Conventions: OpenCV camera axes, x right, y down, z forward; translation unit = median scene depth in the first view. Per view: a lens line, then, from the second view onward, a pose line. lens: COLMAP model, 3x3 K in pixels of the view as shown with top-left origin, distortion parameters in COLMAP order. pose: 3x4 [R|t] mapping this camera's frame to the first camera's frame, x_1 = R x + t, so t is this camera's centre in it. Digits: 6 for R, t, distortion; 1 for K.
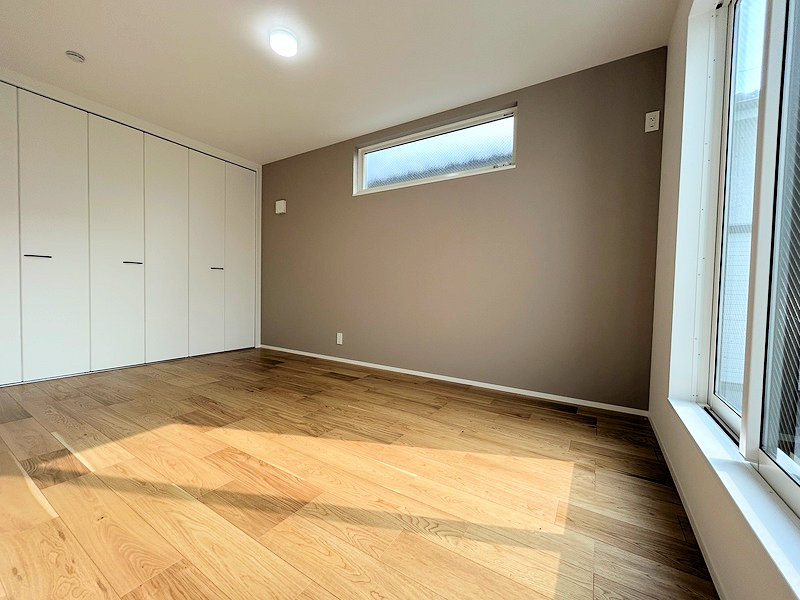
lens RADIAL K [[323.1, 0, 399.3], [0, 323.1, 300.0], [0, 0, 1]] dist [-0.000541, -0.000135]
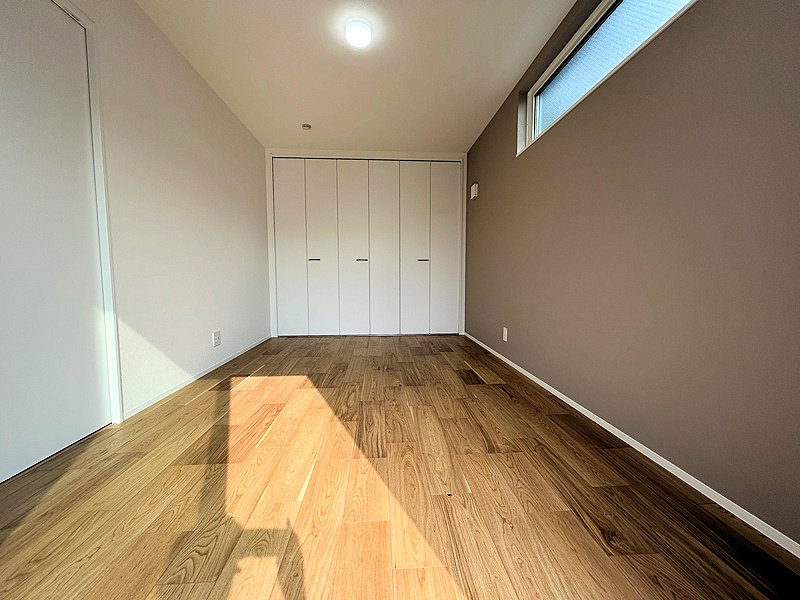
lens RADIAL K [[323.1, 0, 399.8], [0, 323.1, 301.0], [0, 0, 1]] dist [-0.000541, -0.000135]
pose [[0.584945, 0.039296, -0.810120, 0.513095], [-0.014169, 0.999168, 0.038235, 0.006614], [0.810949, -0.010887, 0.585015, 0.452180]]
